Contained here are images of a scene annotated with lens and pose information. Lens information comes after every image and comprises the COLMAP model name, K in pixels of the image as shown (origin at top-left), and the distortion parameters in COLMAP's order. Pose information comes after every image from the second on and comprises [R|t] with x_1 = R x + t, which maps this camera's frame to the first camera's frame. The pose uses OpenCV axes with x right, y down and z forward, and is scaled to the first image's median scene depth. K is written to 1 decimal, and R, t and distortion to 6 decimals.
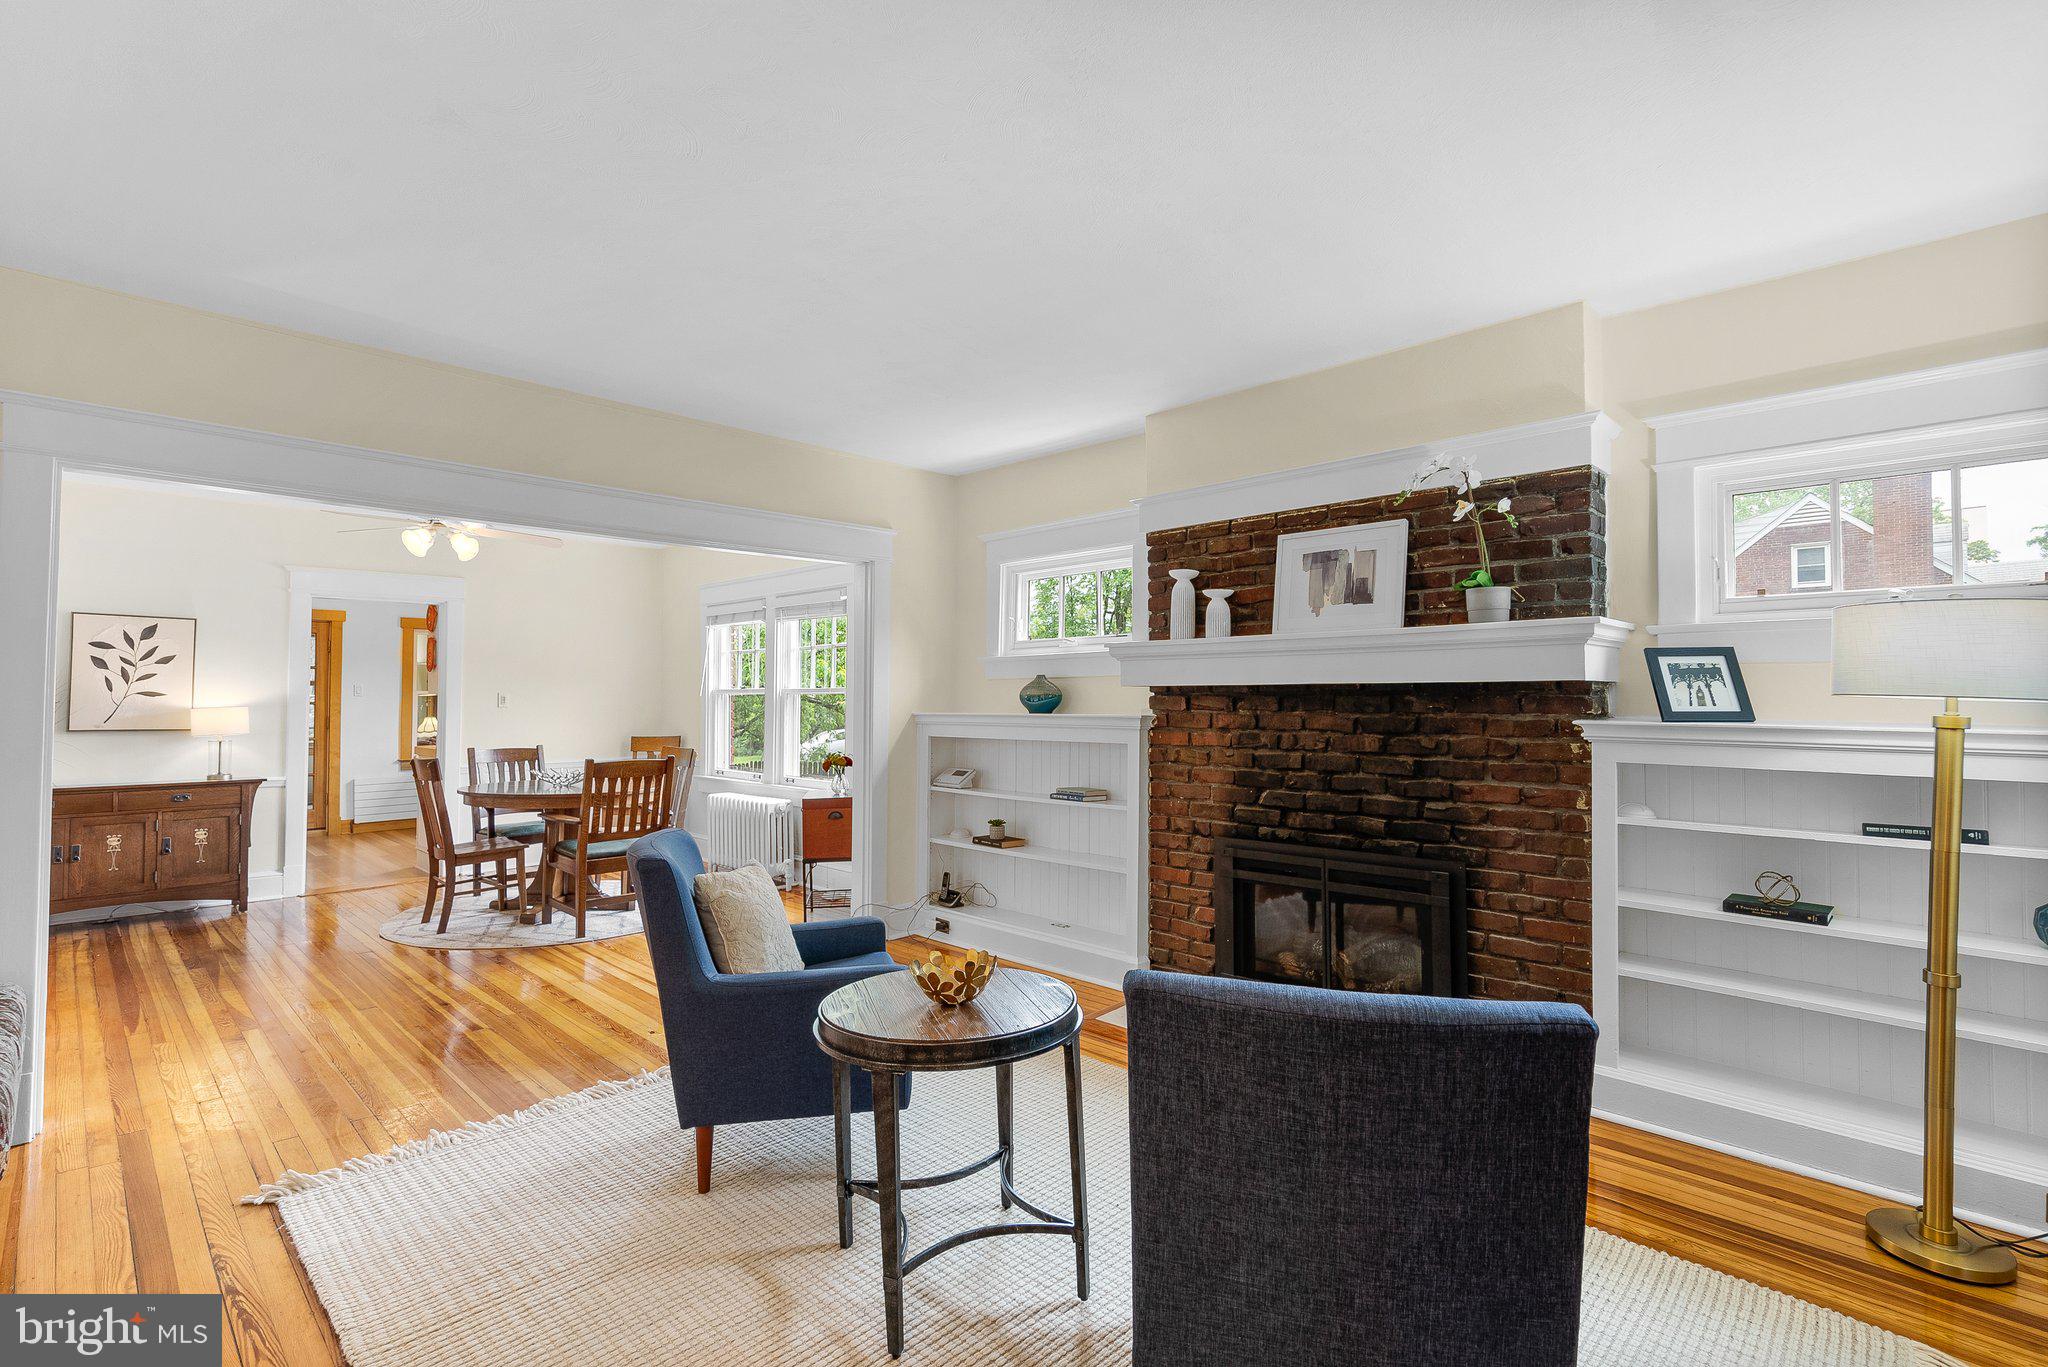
lens RADIAL K [[947.0, 0, 1024.4], [0, 947.0, 685.0], [0, 0, 1]] dist [-0.003638, -0.000144]
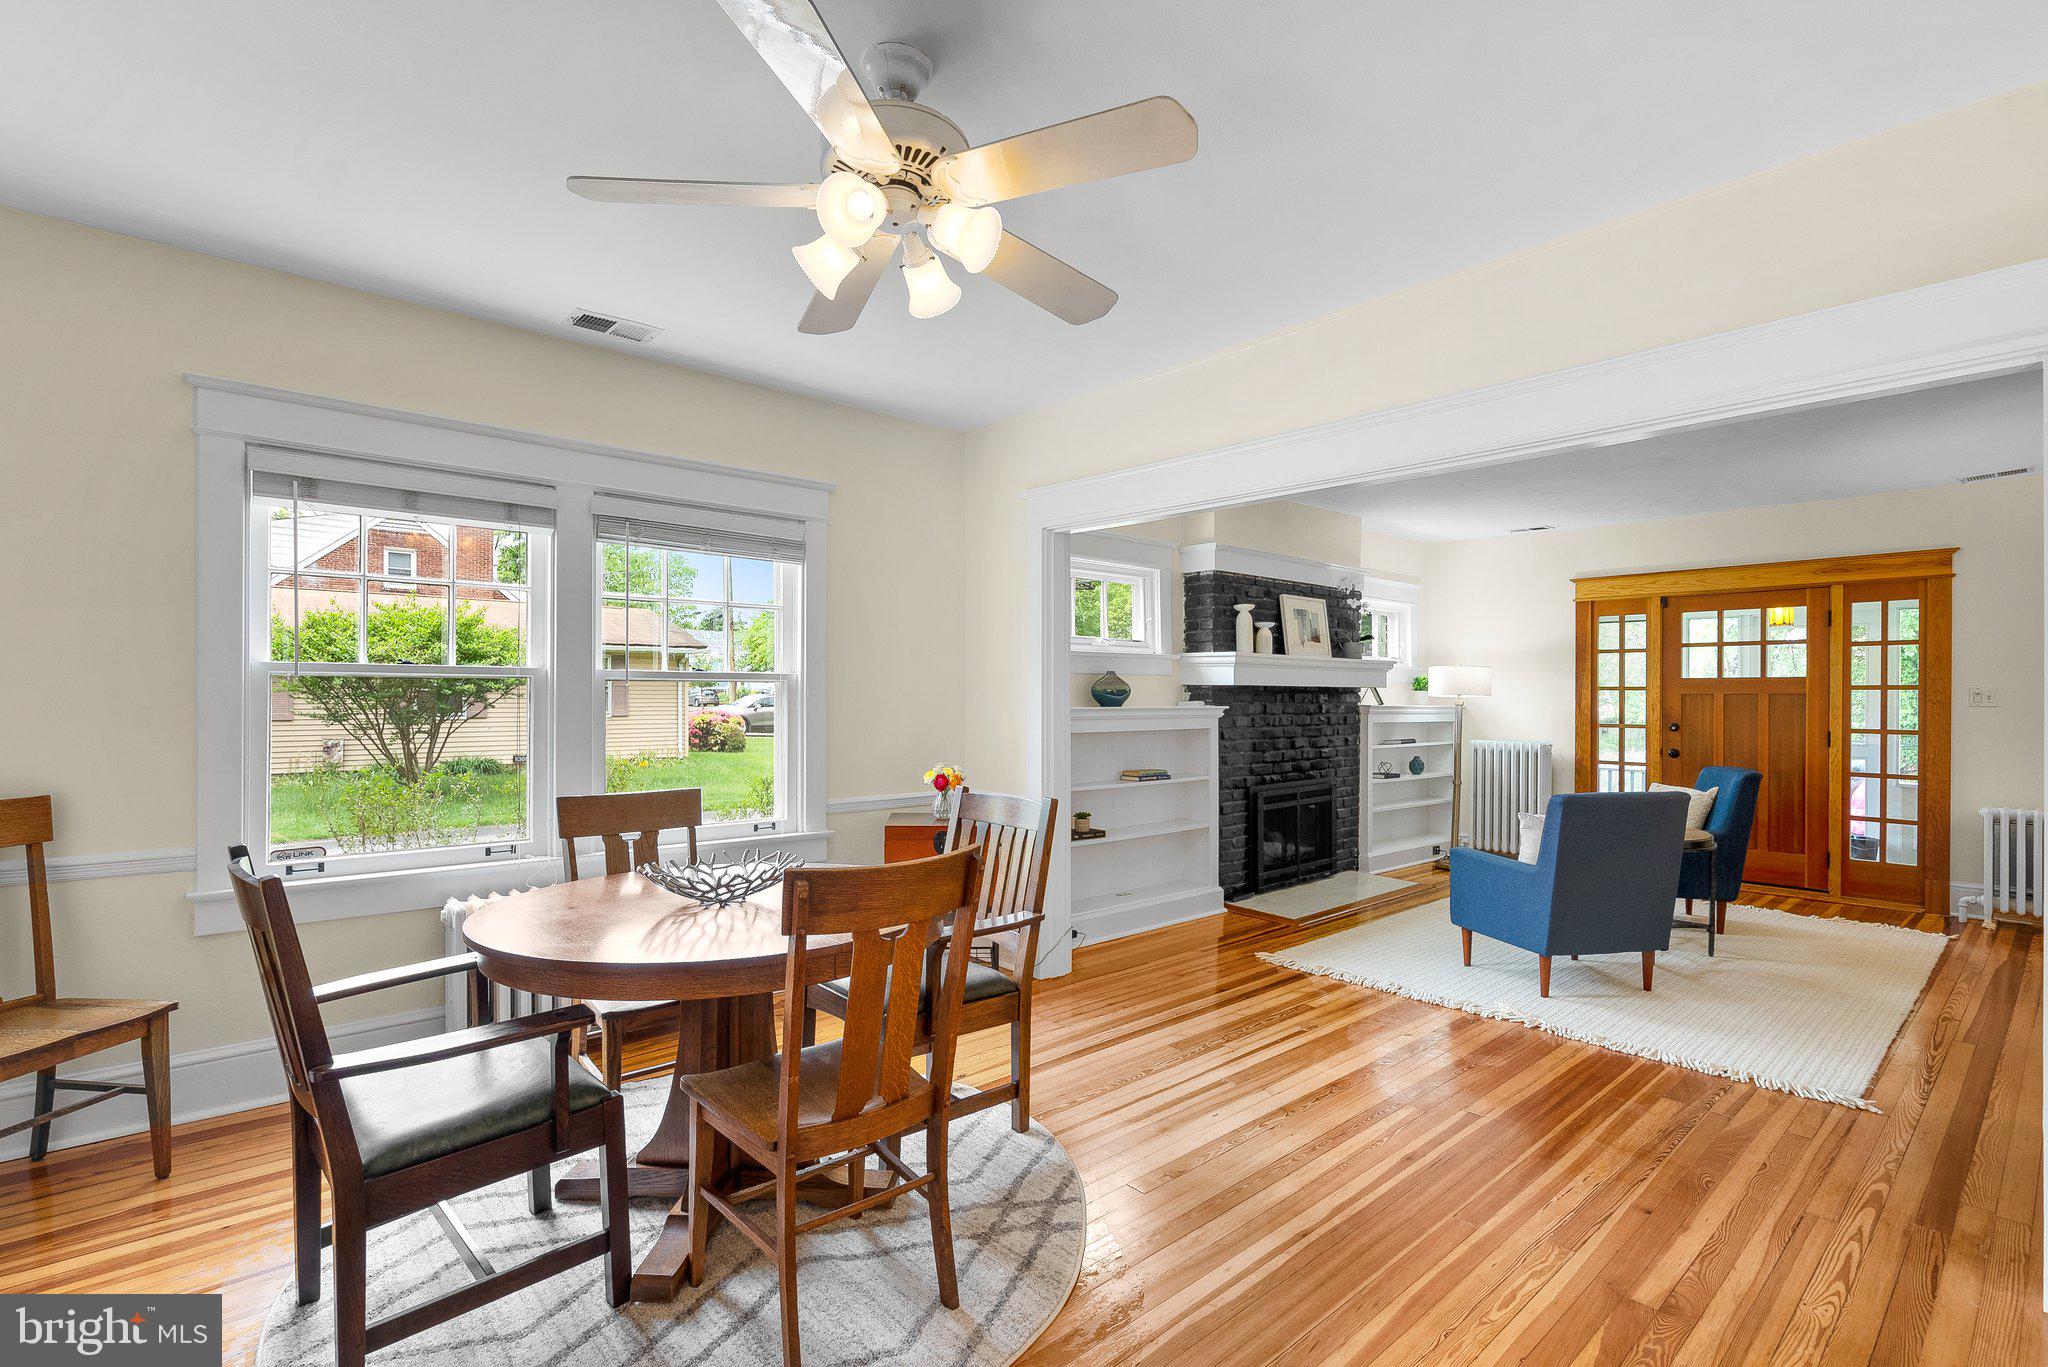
lens RADIAL K [[947.0, 0, 1022.4], [0, 947.0, 693.4], [0, 0, 1]] dist [-0.003638, -0.000144]
pose [[0.079273, 0.001286, 0.996852, -0.900890], [-0.021773, 0.999763, 0.000442, 0.014269], [-0.996615, -0.021740, 0.079282, 0.854728]]
